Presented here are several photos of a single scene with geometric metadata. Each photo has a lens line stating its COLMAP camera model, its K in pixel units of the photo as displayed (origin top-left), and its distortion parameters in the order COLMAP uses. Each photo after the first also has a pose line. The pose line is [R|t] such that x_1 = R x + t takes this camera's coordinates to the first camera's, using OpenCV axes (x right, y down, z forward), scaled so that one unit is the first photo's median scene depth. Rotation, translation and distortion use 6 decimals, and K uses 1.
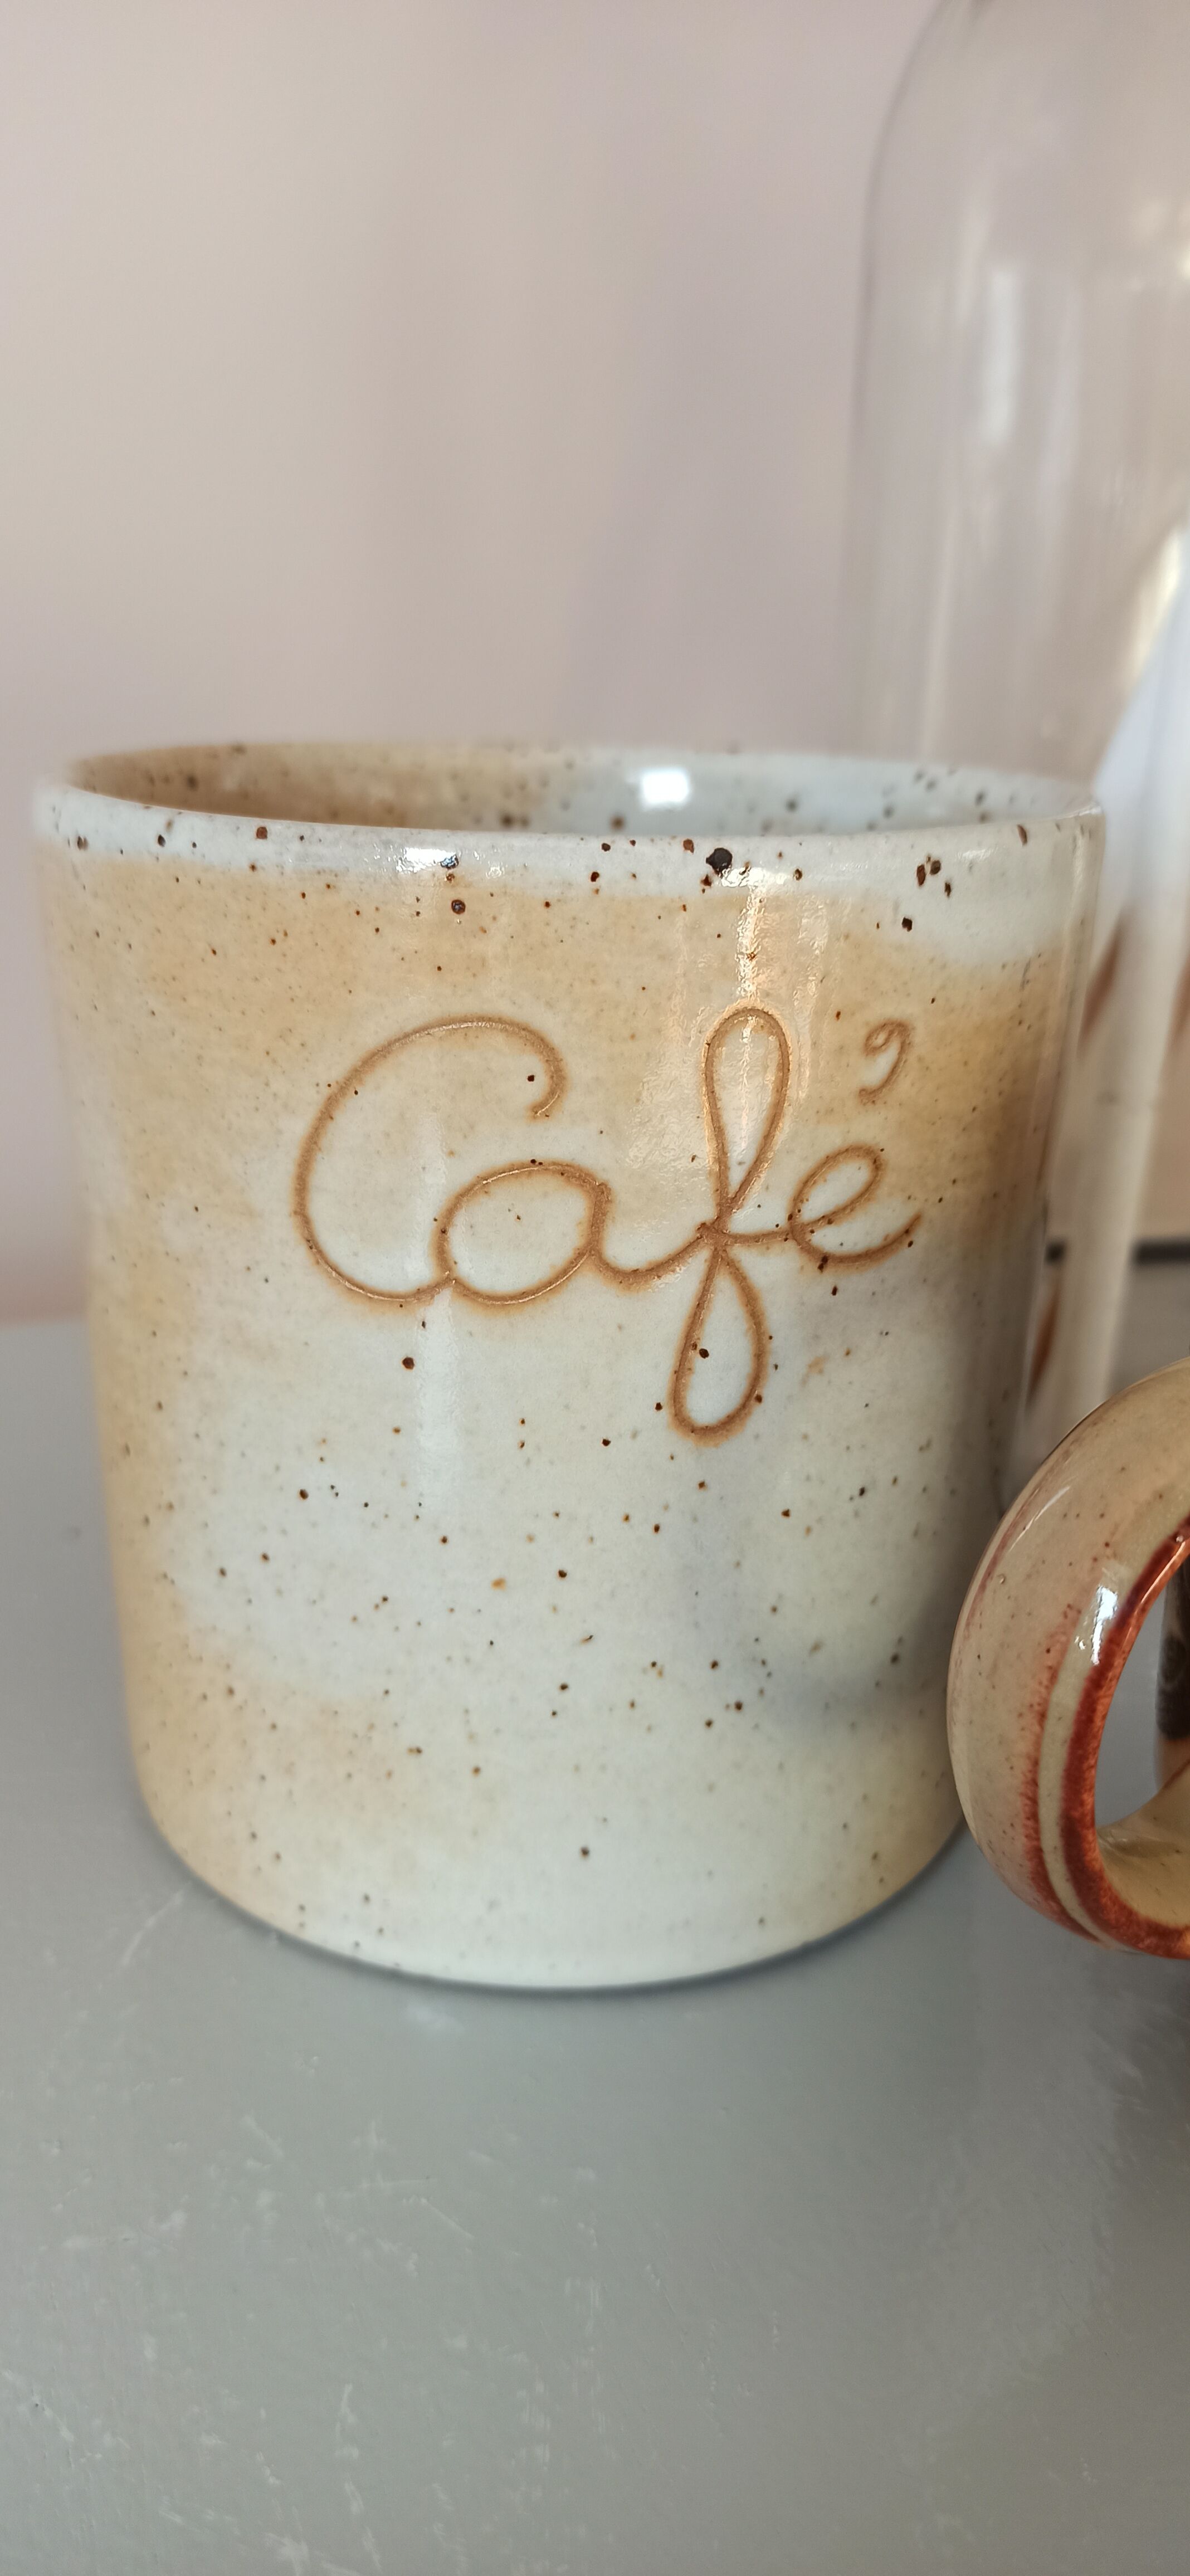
lens RADIAL K [[1985.3, 0, 590.1], [0, 1985.3, 1296.4], [0, 0, 1]] dist [0.033606, -0.084994]
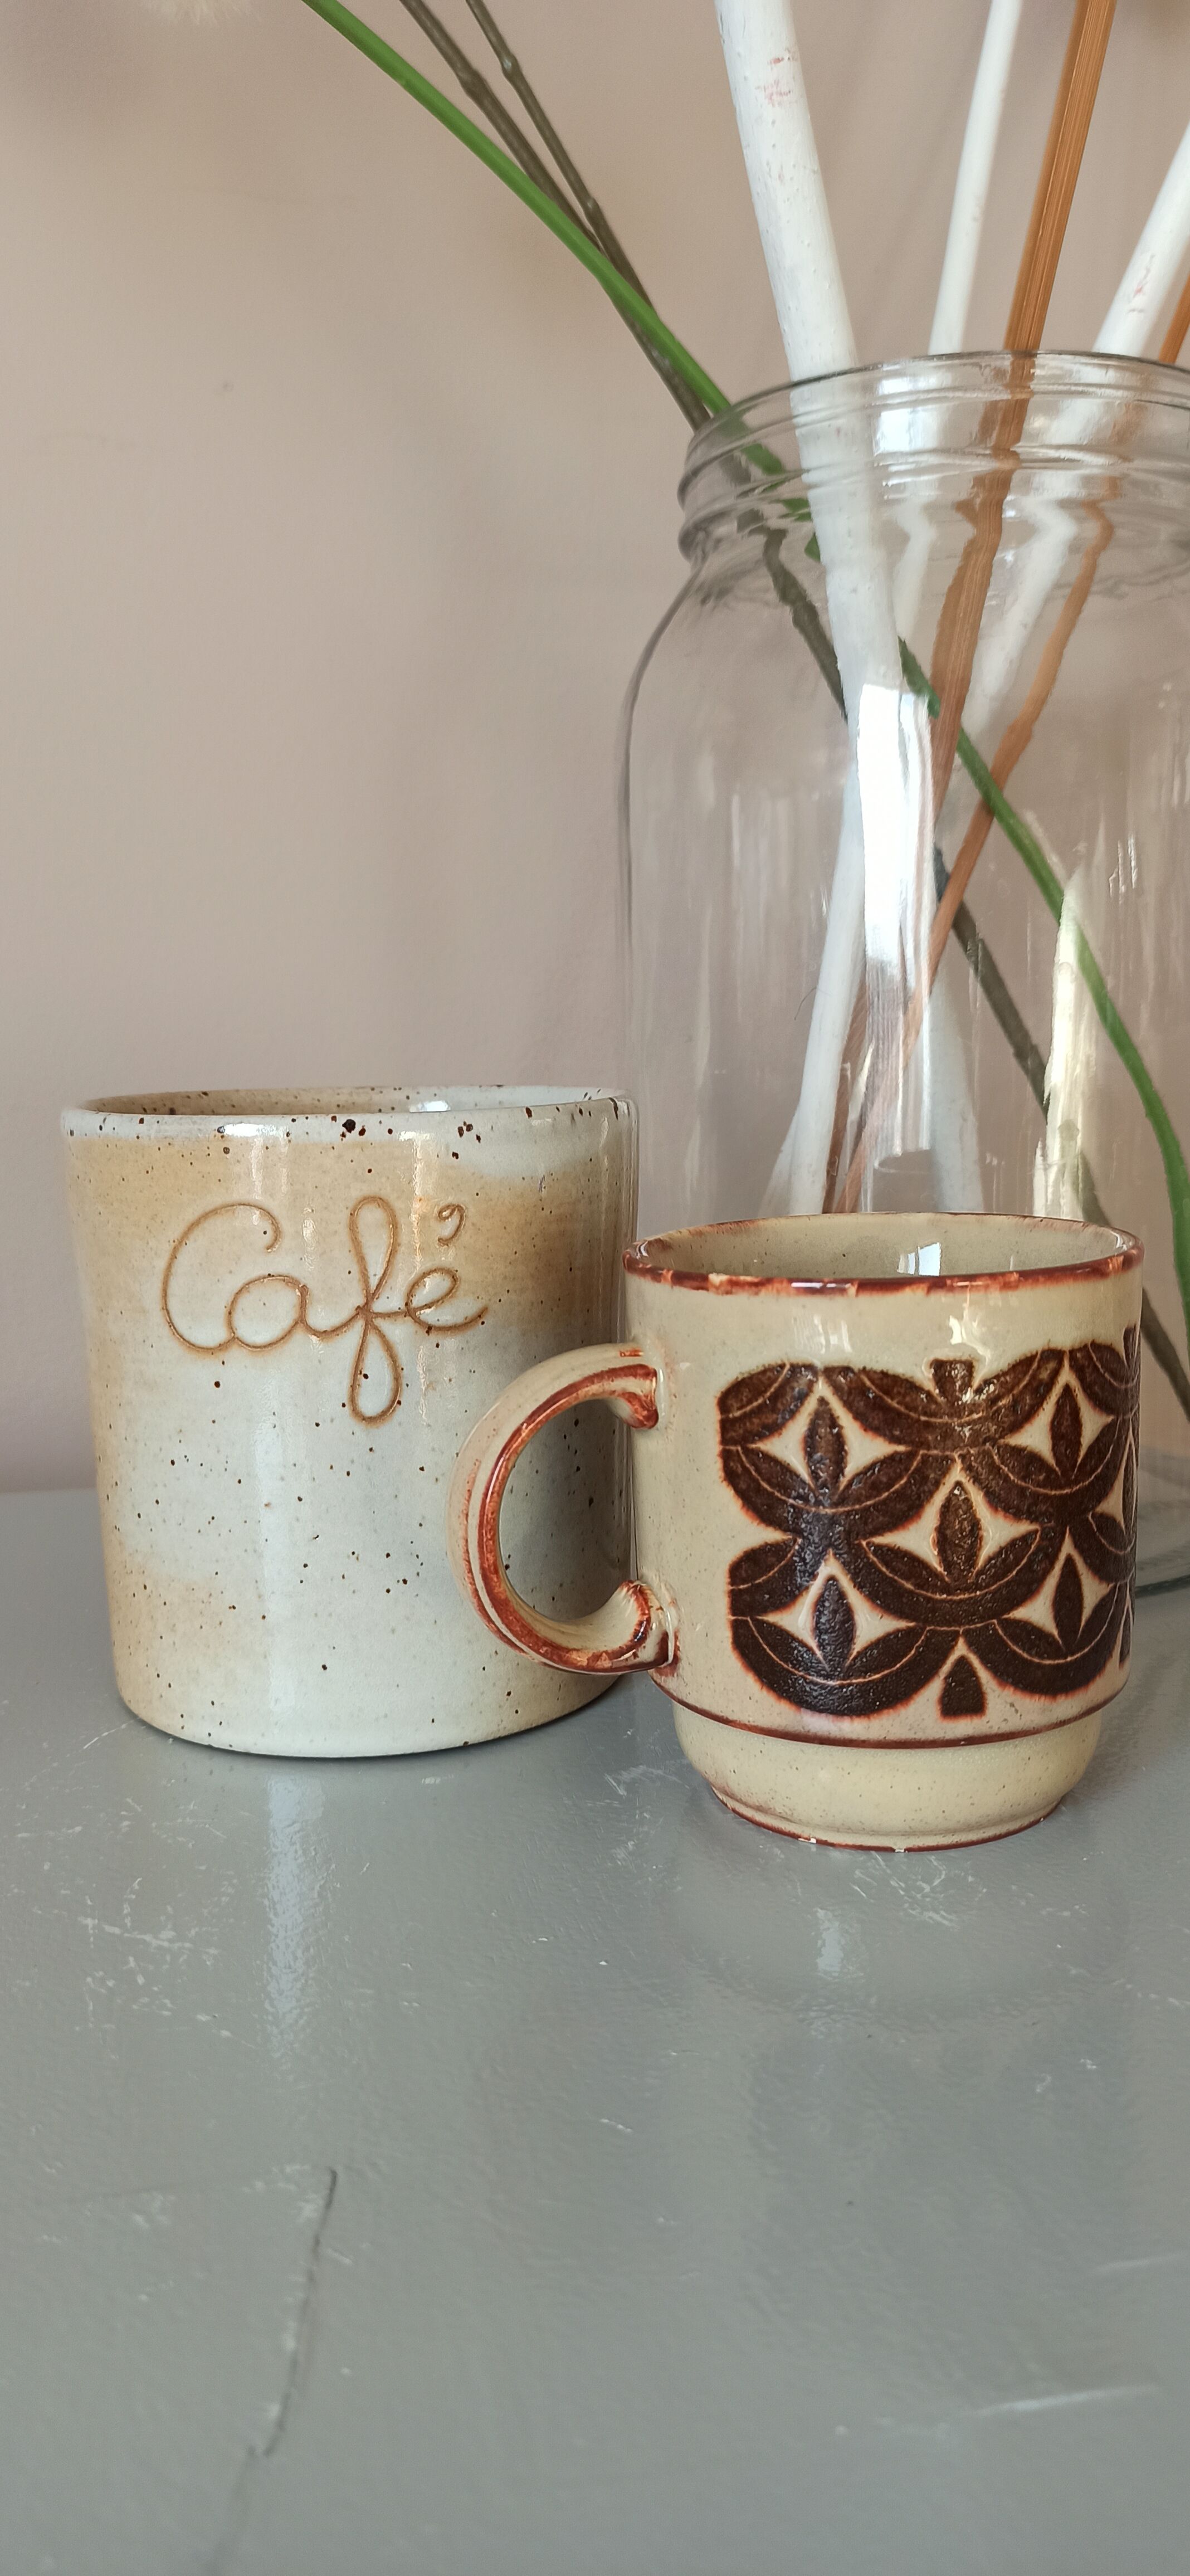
lens RADIAL K [[1937.8, 0, 595.0], [0, 1937.8, 1288.0], [0, 0, 1]] dist [0.058628, -0.082734]
pose [[0.991876, -0.024369, -0.124853, 0.524289], [0.000795, 0.982648, -0.185479, 0.298952], [0.127206, 0.183873, 0.974684, -0.841648]]
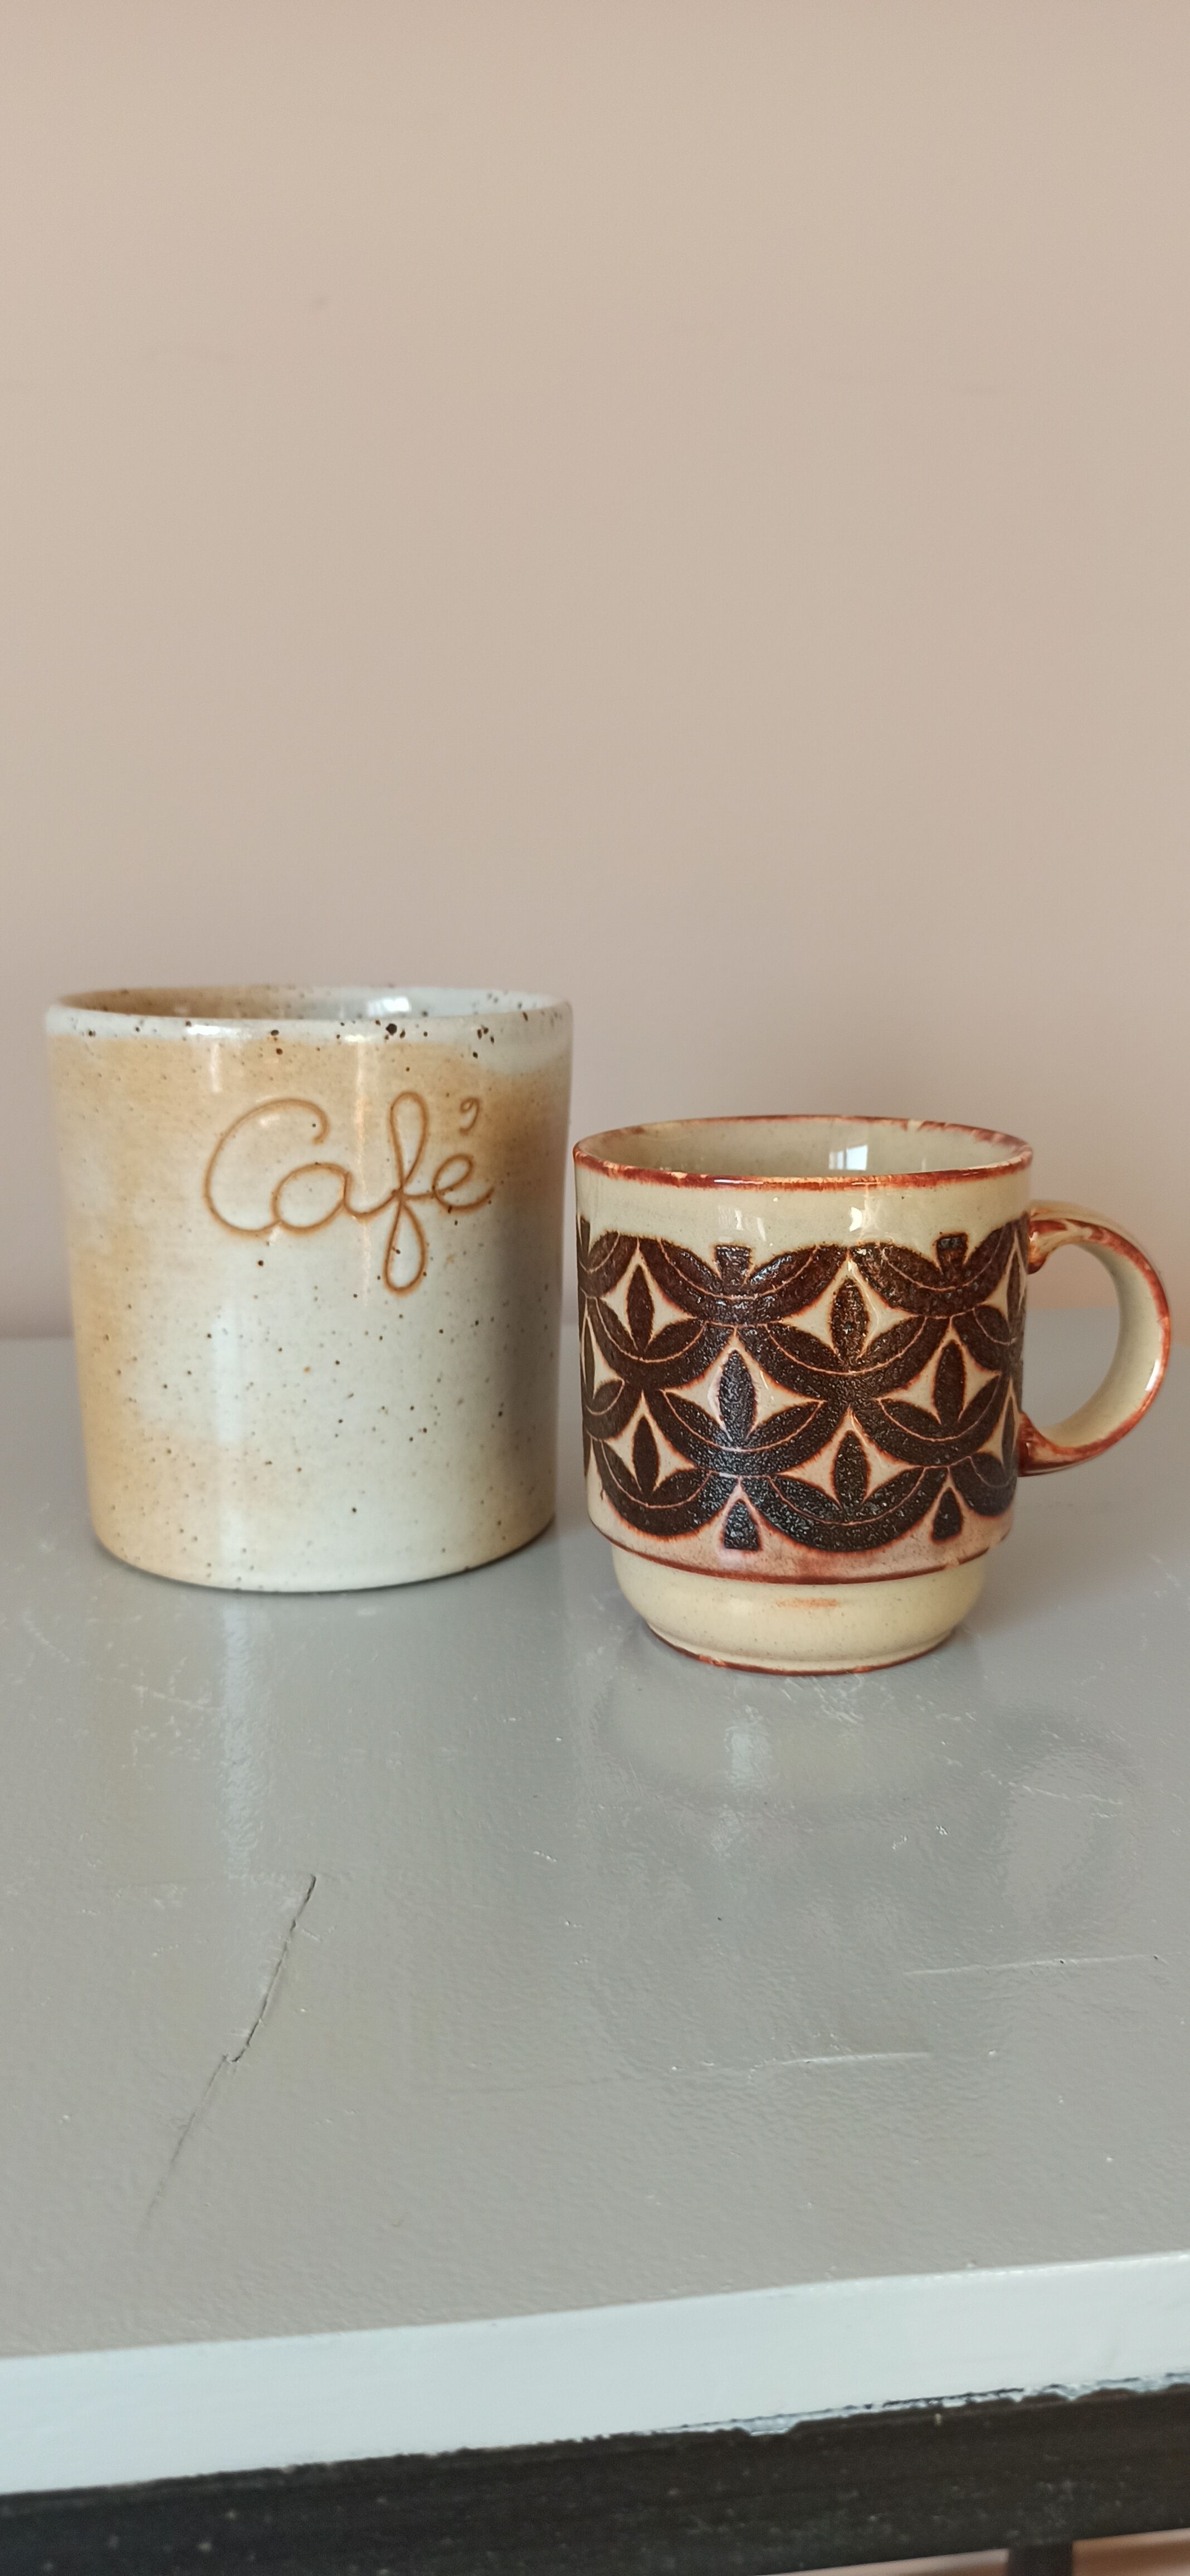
lens RADIAL K [[1937.8, 0, 595.0], [0, 1937.8, 1288.0], [0, 0, 1]] dist [0.058628, -0.082734]
pose [[0.983995, -0.054172, 0.169760, -0.094825], [0.073767, 0.991041, -0.111336, 0.326609], [-0.162208, 0.122077, 0.979176, -1.138182]]
